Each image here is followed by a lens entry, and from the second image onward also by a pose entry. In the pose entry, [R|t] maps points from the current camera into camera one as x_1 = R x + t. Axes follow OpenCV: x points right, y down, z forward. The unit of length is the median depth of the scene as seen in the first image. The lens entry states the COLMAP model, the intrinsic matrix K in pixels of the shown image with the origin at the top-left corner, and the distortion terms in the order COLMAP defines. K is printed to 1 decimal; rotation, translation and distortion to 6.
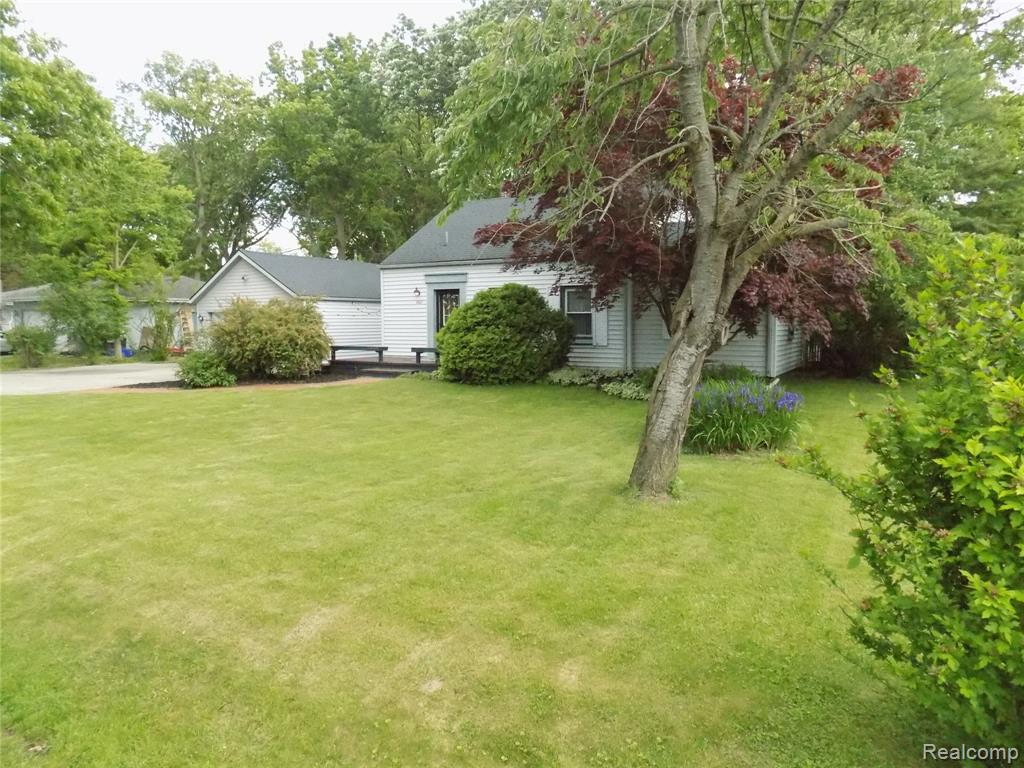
lens RADIAL K [[689.0, 0, 511.8], [0, 689.0, 372.4], [0, 0, 1]] dist [-0.087147, 0.090374]
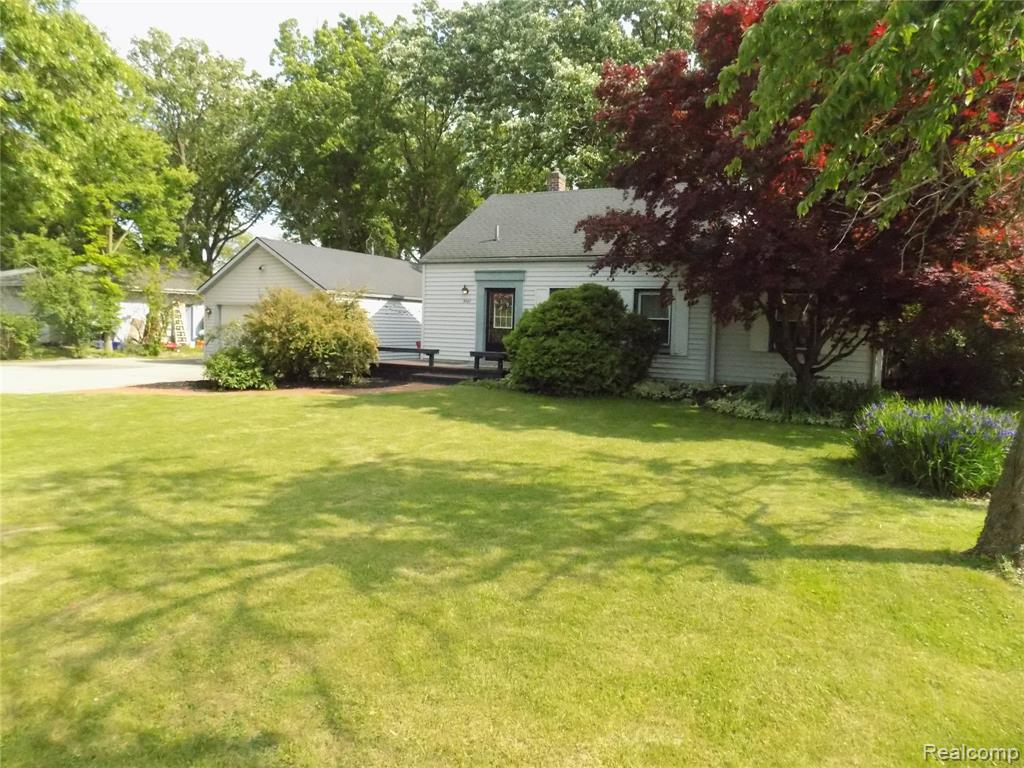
lens RADIAL K [[689.0, 0, 511.8], [0, 689.0, 372.4], [0, 0, 1]] dist [-0.087147, 0.090374]
pose [[0.998471, 0.028516, 0.047346, -0.116470], [-0.028260, 0.999582, -0.006077, -0.004379], [-0.047500, 0.004729, 0.998860, 0.090082]]
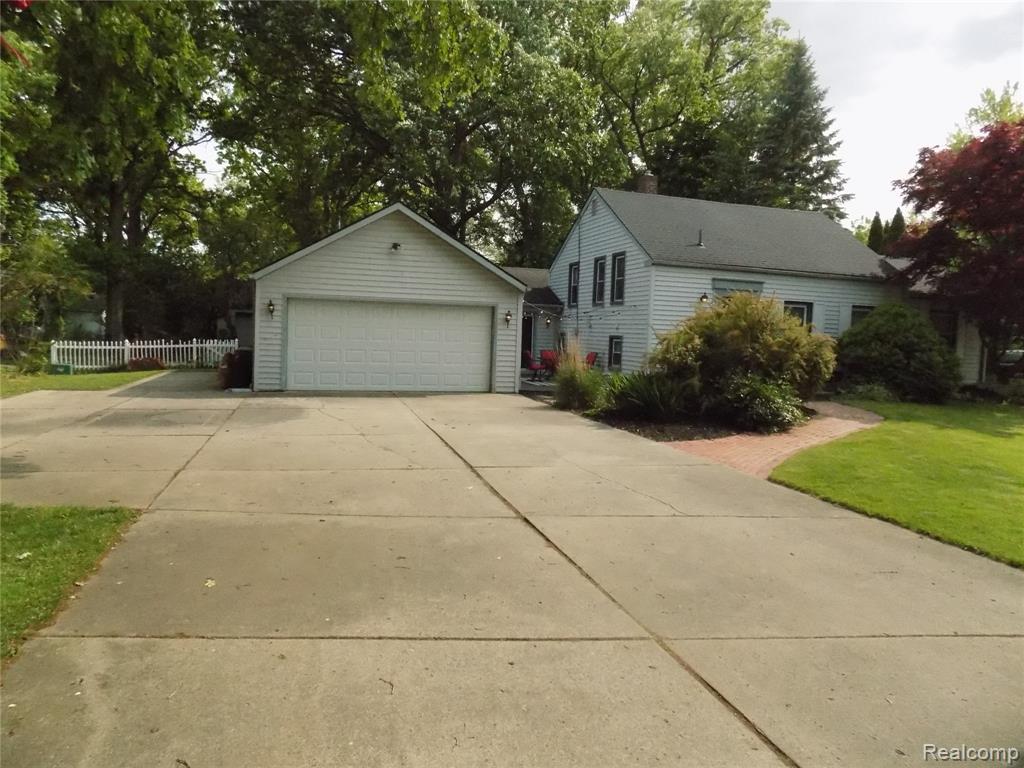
lens RADIAL K [[689.0, 0, 511.8], [0, 689.0, 372.4], [0, 0, 1]] dist [-0.087147, 0.090374]
pose [[0.681408, -0.016415, 0.731719, -0.920065], [0.014392, 0.999856, 0.009028, -0.035756], [-0.731762, 0.004379, 0.681546, 0.599060]]
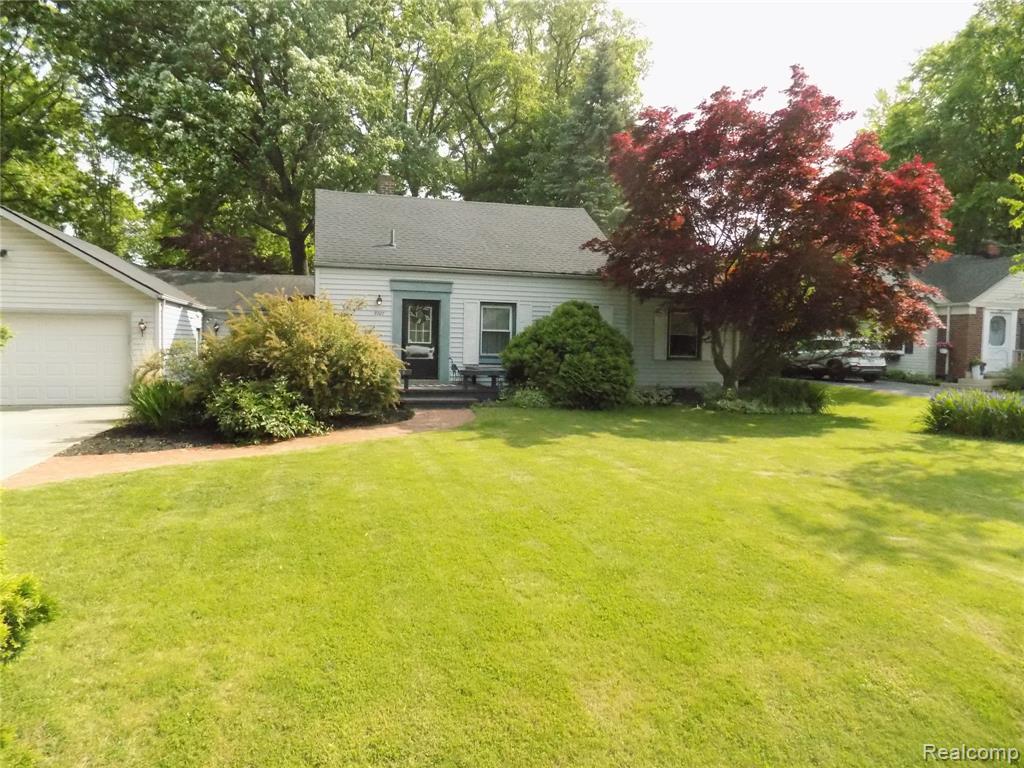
lens RADIAL K [[689.0, 0, 511.8], [0, 689.0, 372.4], [0, 0, 1]] dist [-0.087147, 0.090374]
pose [[0.682241, -0.015612, 0.730960, -0.616025], [0.031884, 0.999456, -0.008412, -0.022024], [-0.730431, 0.029045, 0.682368, 0.347956]]
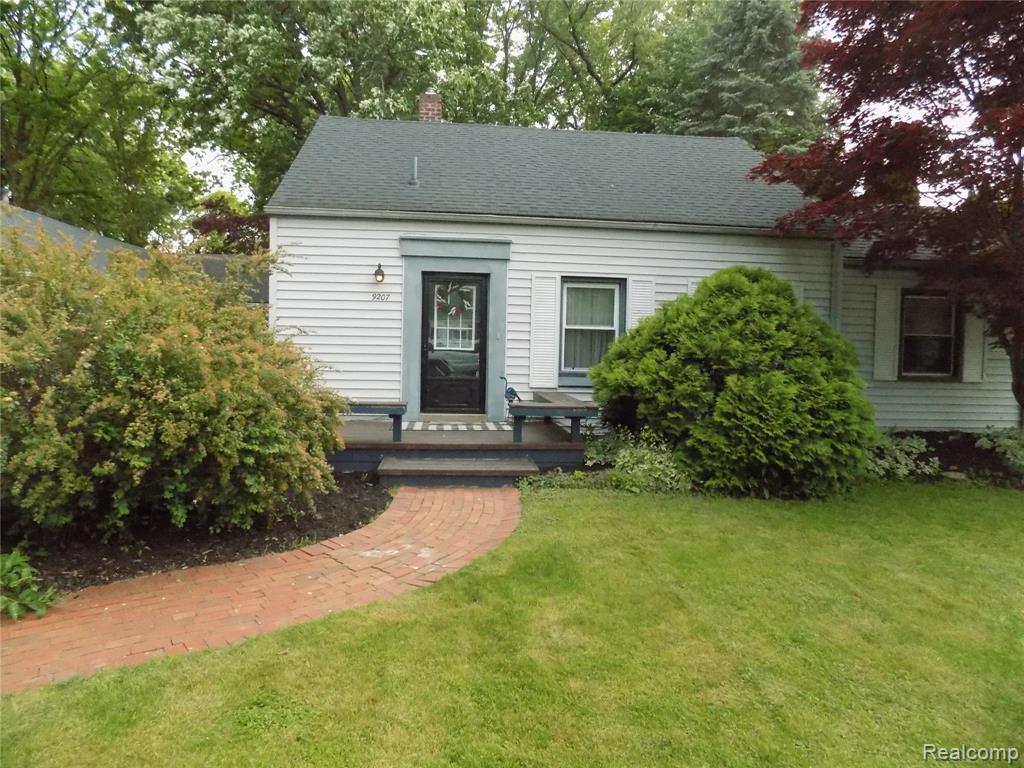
lens RADIAL K [[689.0, 0, 511.8], [0, 689.0, 372.4], [0, 0, 1]] dist [-0.087147, 0.090374]
pose [[0.801066, -0.003304, 0.598567, -0.338048], [0.020278, 0.999561, -0.021622, -0.040994], [-0.598233, 0.029459, 0.800781, 0.590157]]
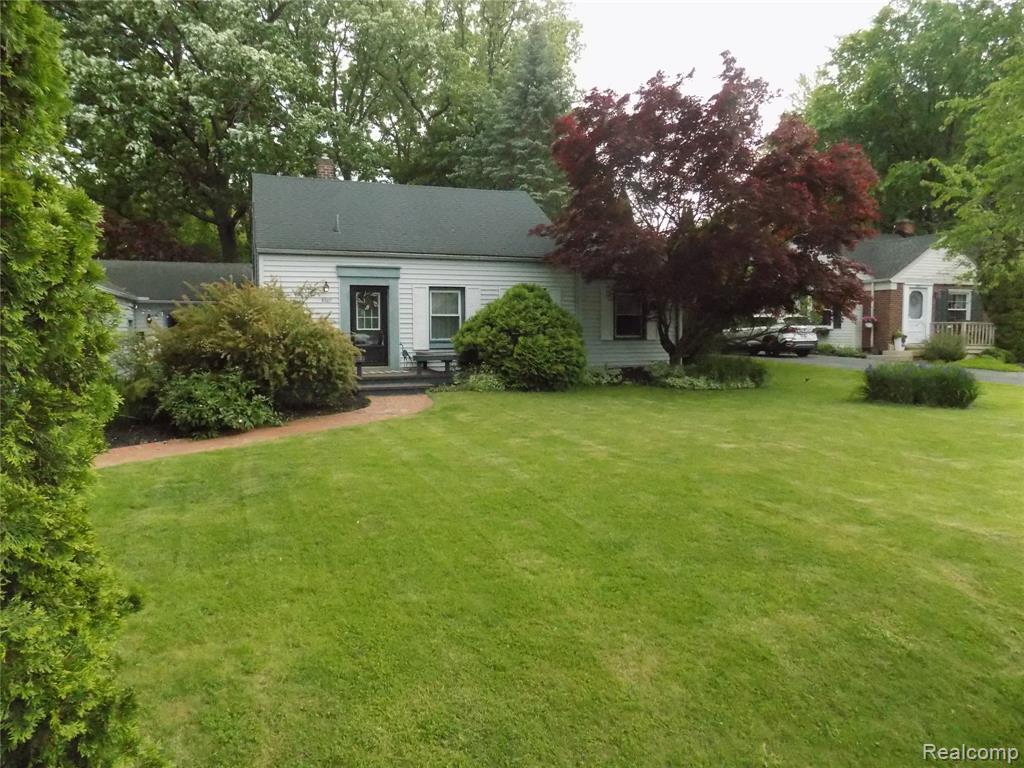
lens RADIAL K [[689.0, 0, 511.8], [0, 689.0, 372.4], [0, 0, 1]] dist [-0.087147, 0.090374]
pose [[0.607262, -0.052093, 0.792792, -0.631423], [0.061629, 0.997930, 0.018366, -0.021731], [-0.792107, 0.037705, 0.609216, 0.363420]]
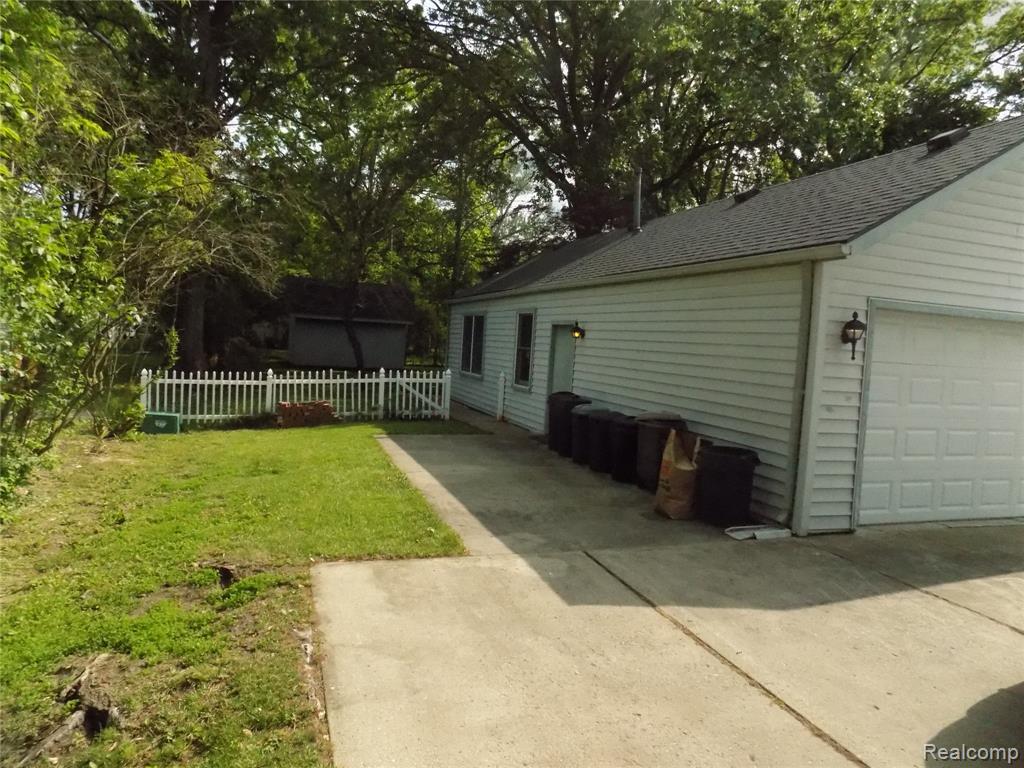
lens RADIAL K [[689.0, 0, 511.8], [0, 689.0, 372.4], [0, 0, 1]] dist [-0.087147, 0.090374]
pose [[0.642535, -0.001823, 0.766254, -0.885497], [-0.000622, 0.999996, 0.002900, -0.081600], [-0.766256, -0.002340, 0.642531, 1.161333]]
